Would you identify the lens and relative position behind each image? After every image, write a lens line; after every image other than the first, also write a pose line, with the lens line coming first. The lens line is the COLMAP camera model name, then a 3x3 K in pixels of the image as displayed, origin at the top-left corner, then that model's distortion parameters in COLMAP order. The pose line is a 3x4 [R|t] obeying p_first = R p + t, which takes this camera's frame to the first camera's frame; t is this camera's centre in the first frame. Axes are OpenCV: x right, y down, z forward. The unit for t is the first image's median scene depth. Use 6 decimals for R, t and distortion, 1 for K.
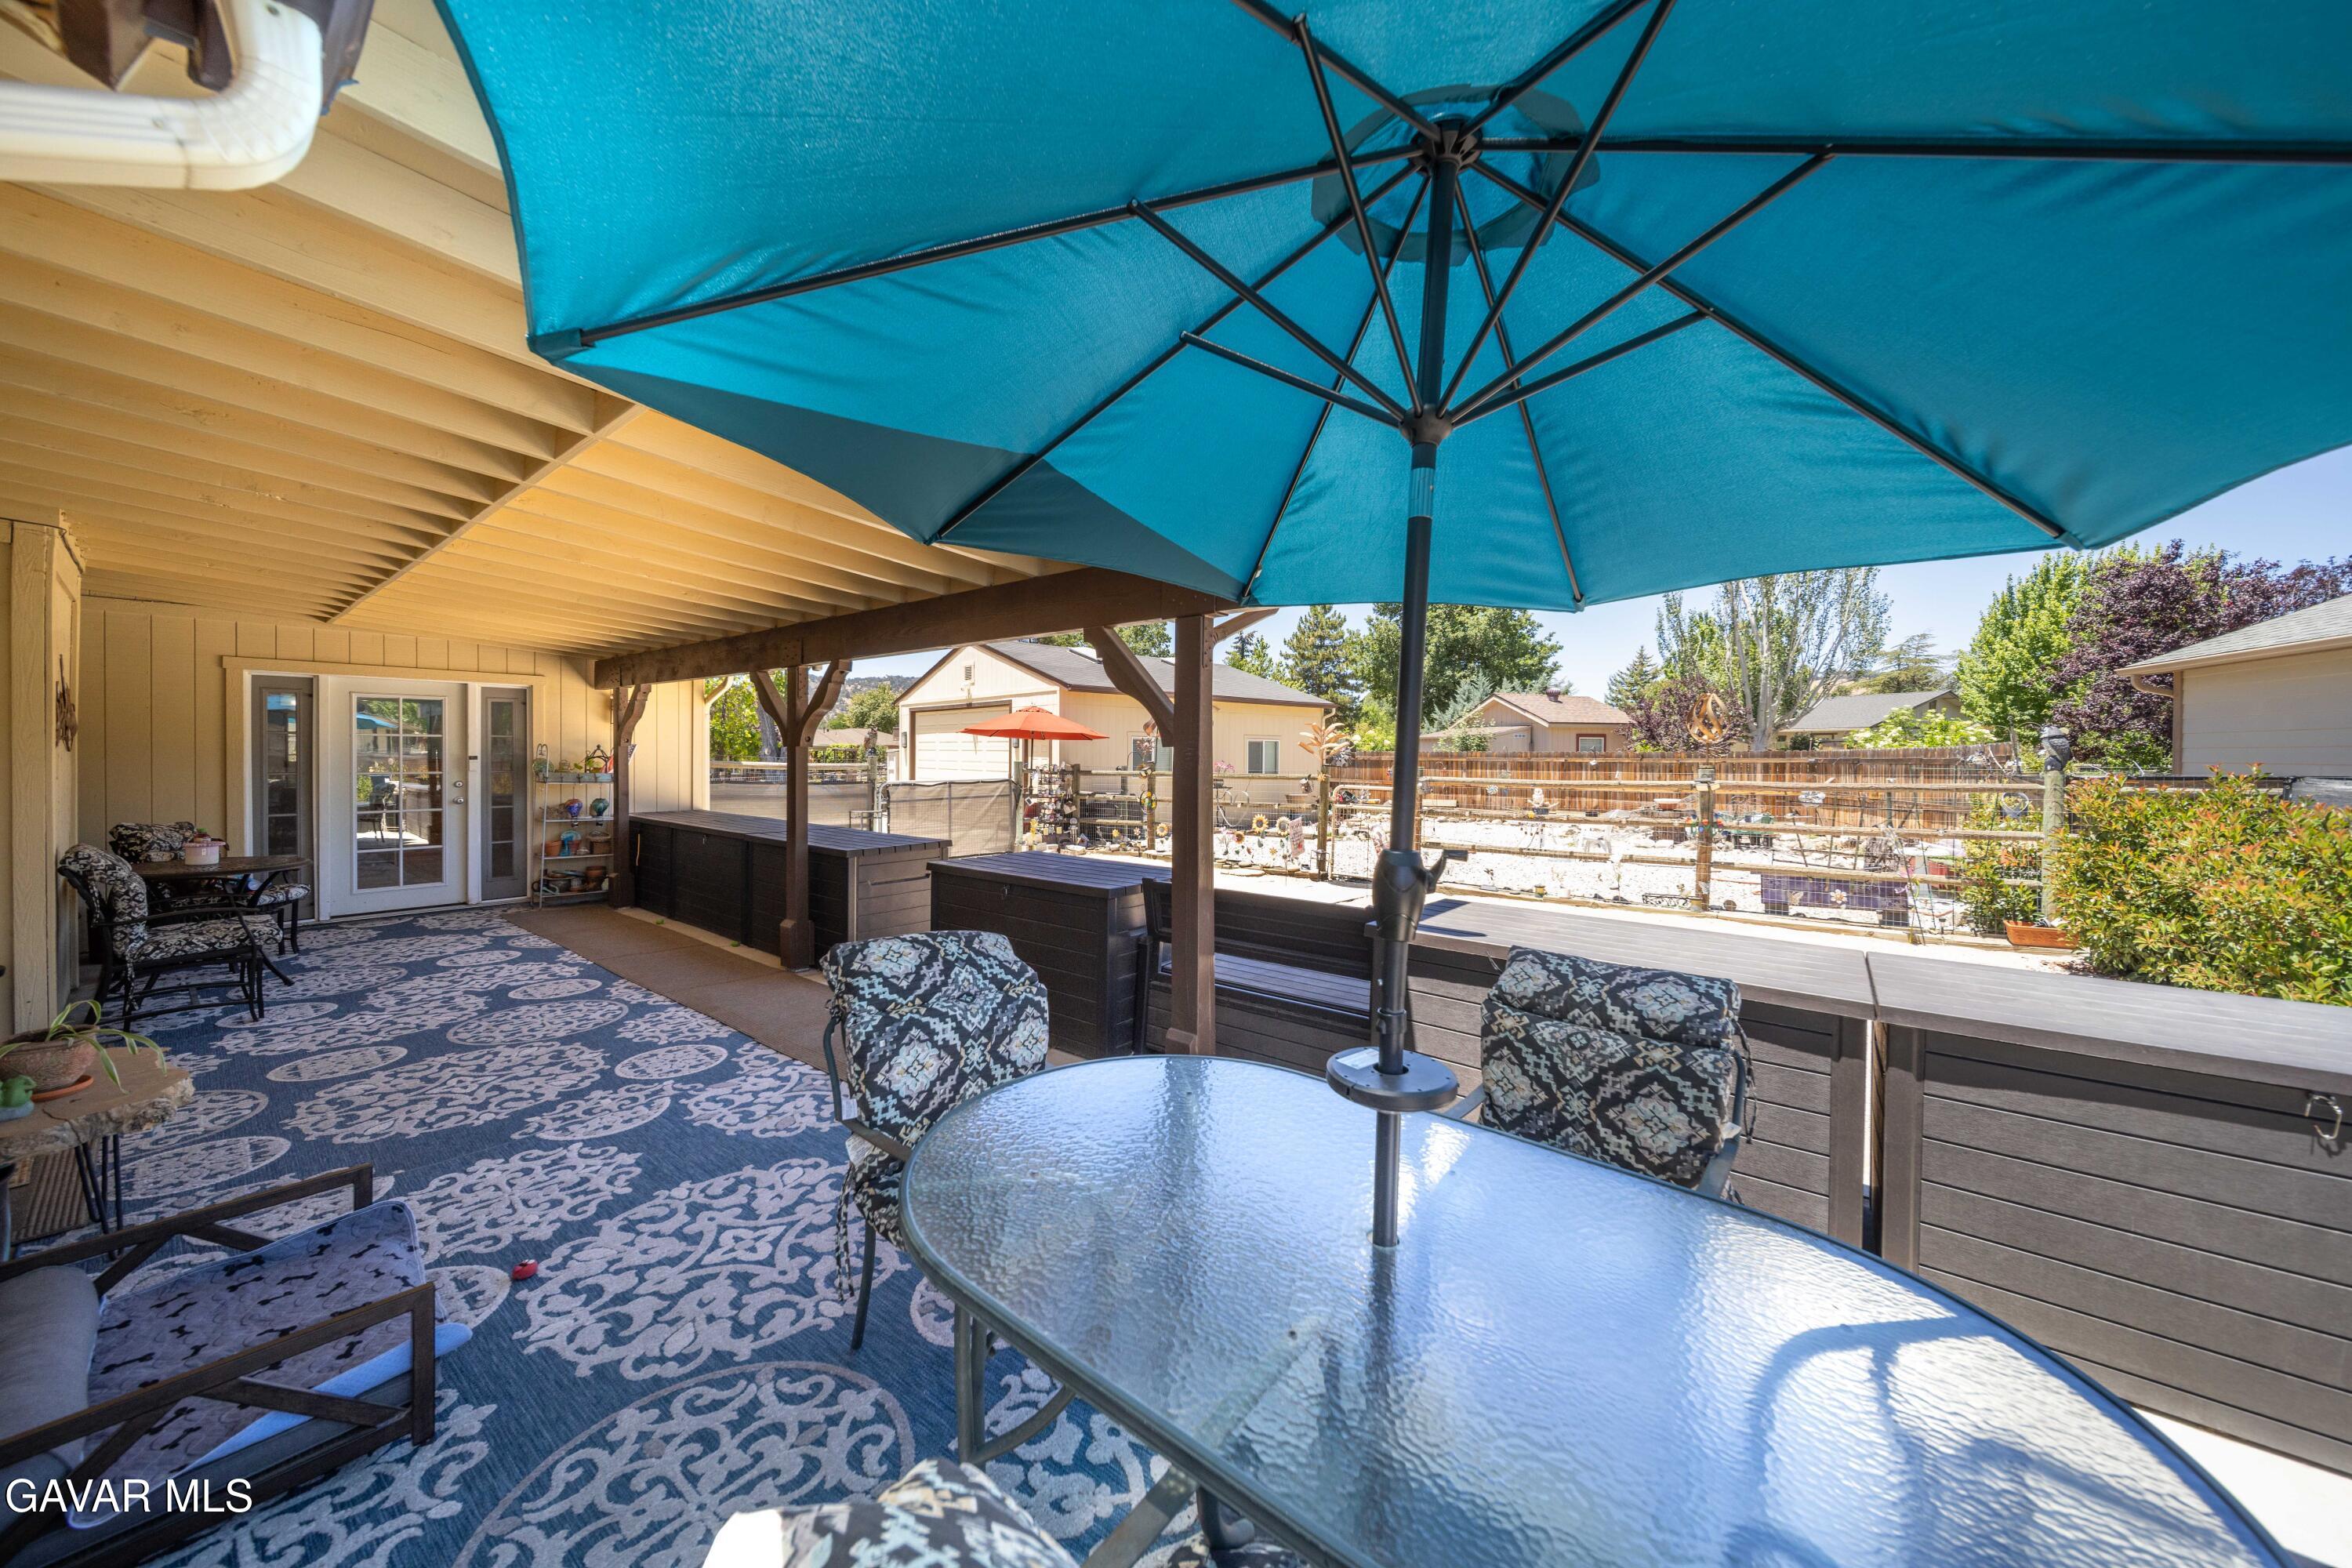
lens RADIAL K [[847.6, 0, 1181.4], [0, 847.6, 760.1], [0, 0, 1]] dist [-0.000221, -0.000242]
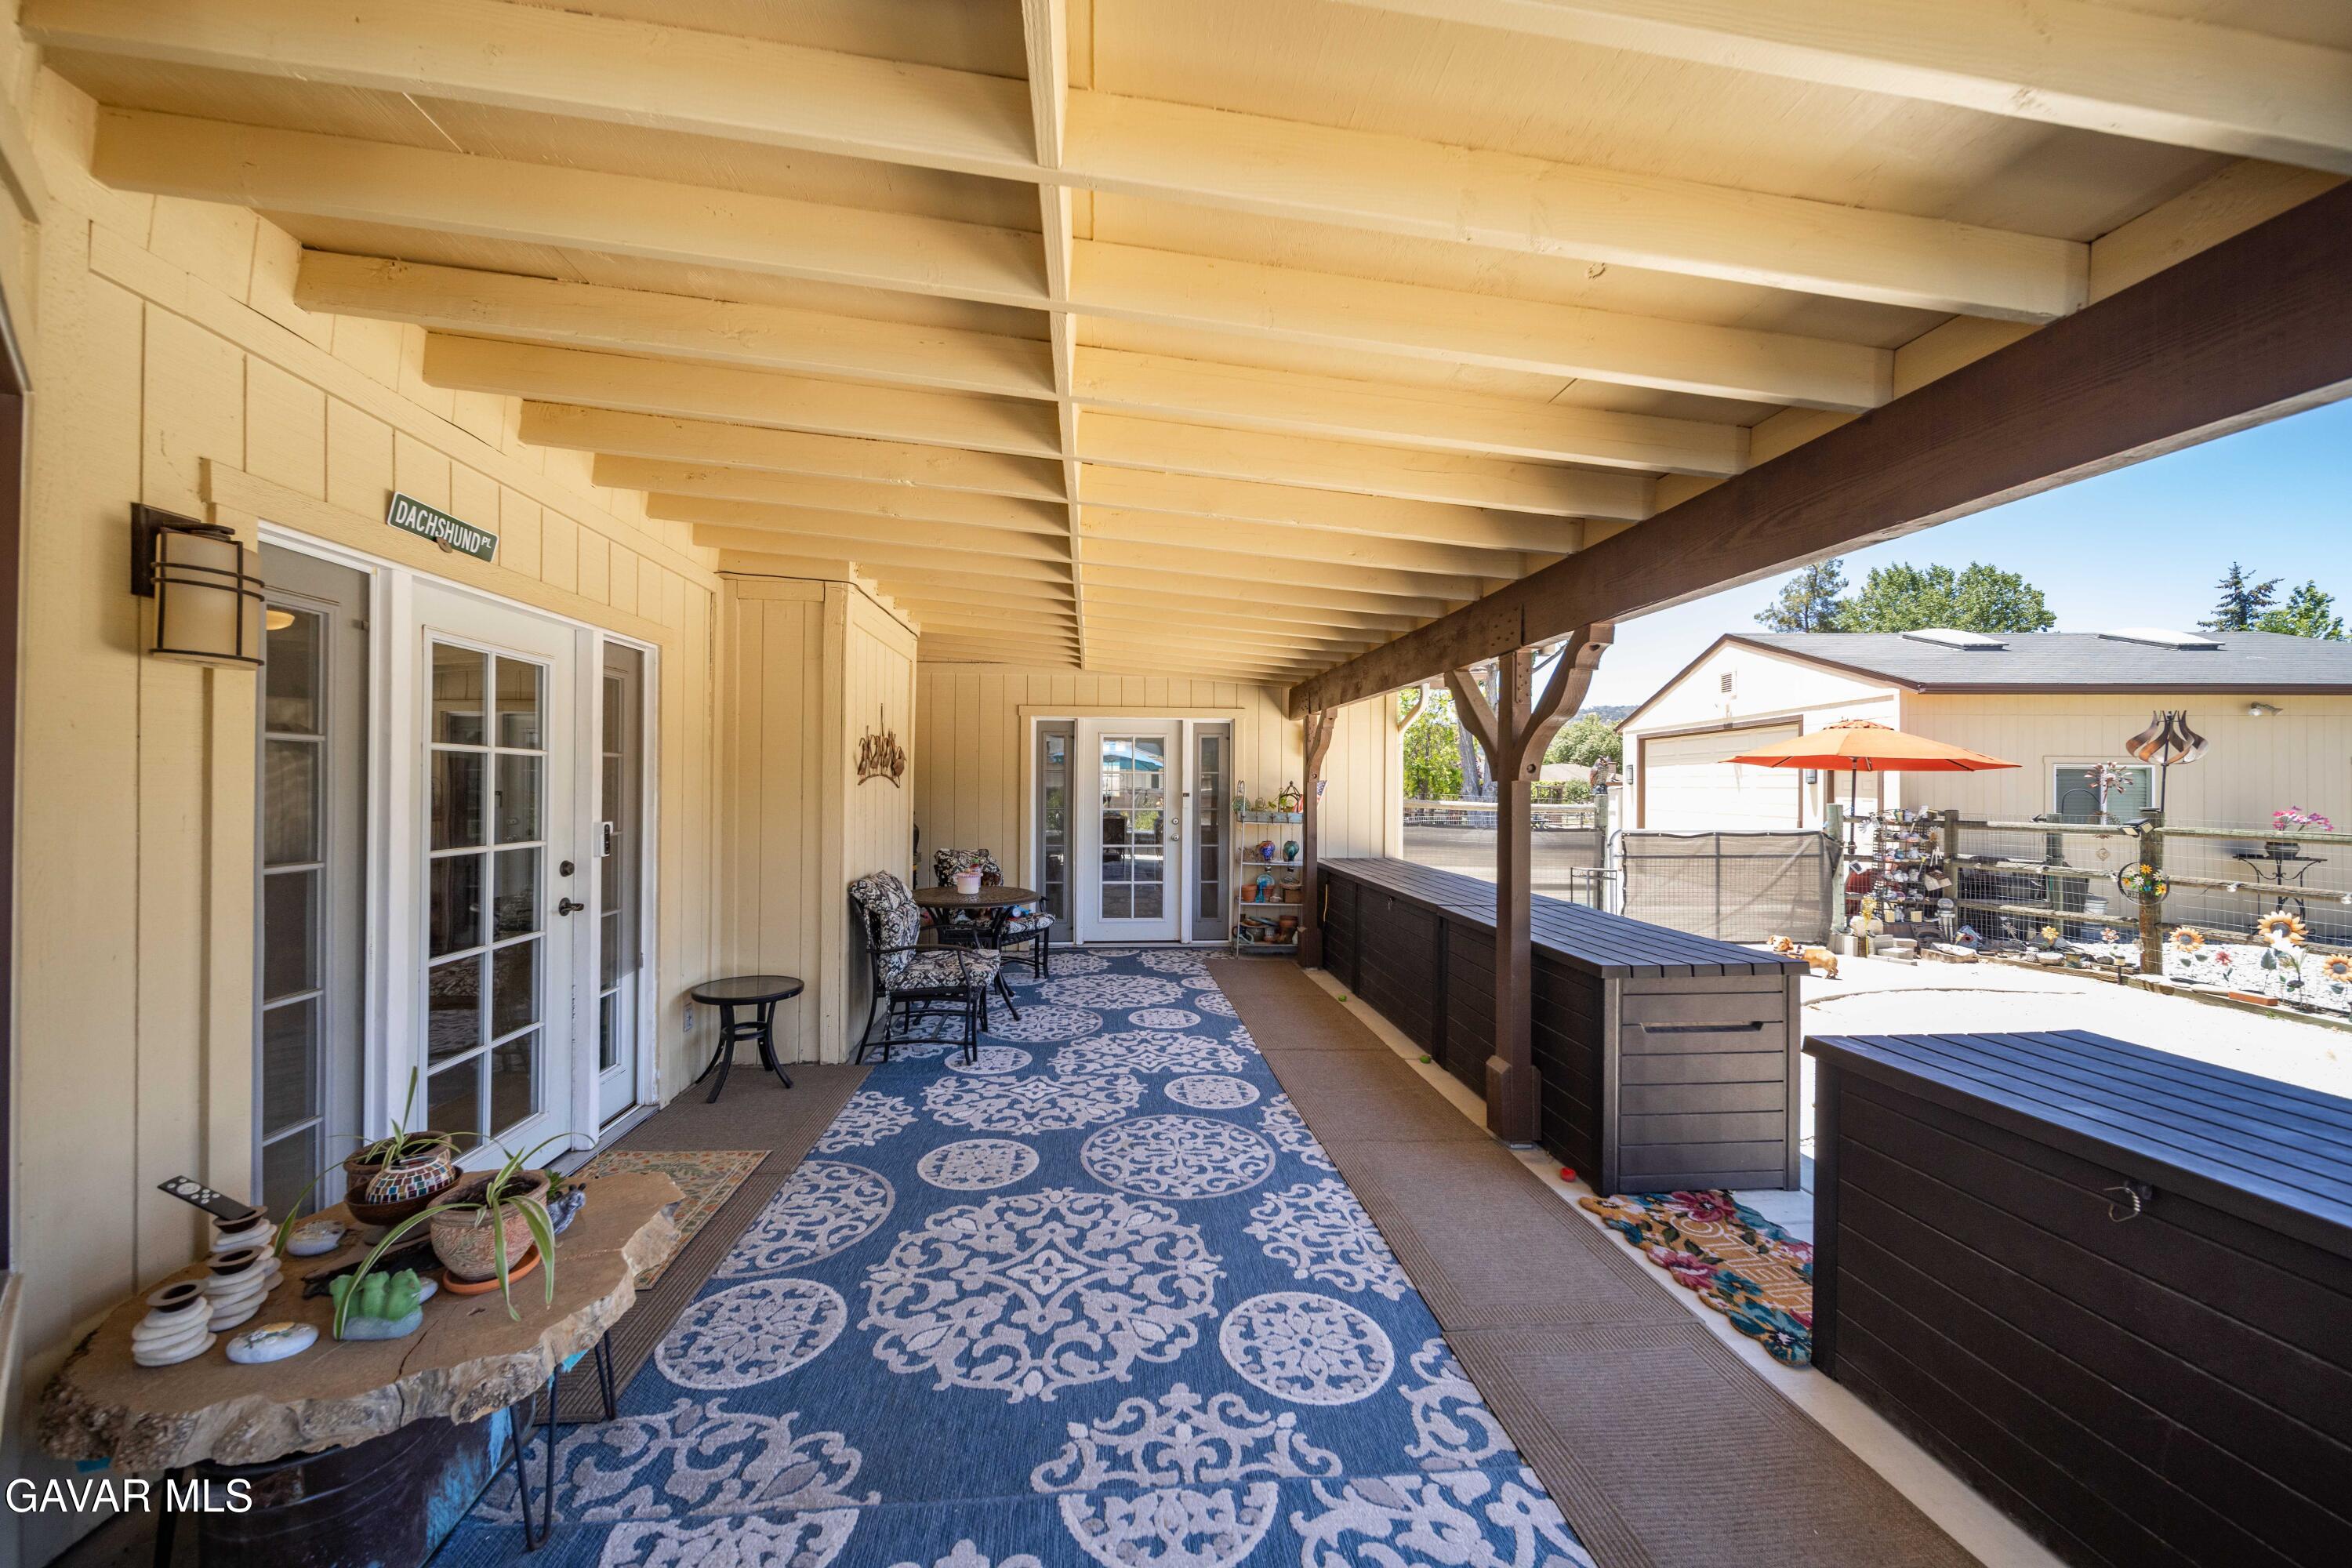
lens RADIAL K [[876.7, 0, 1176.0], [0, 876.7, 784.0], [0, 0, 1]] dist [0.001326, 0.000139]
pose [[0.712658, -0.002577, -0.701507, -0.137756], [-0.008450, 0.999889, -0.012257, -0.002640], [0.701461, 0.014663, 0.712557, 0.282879]]
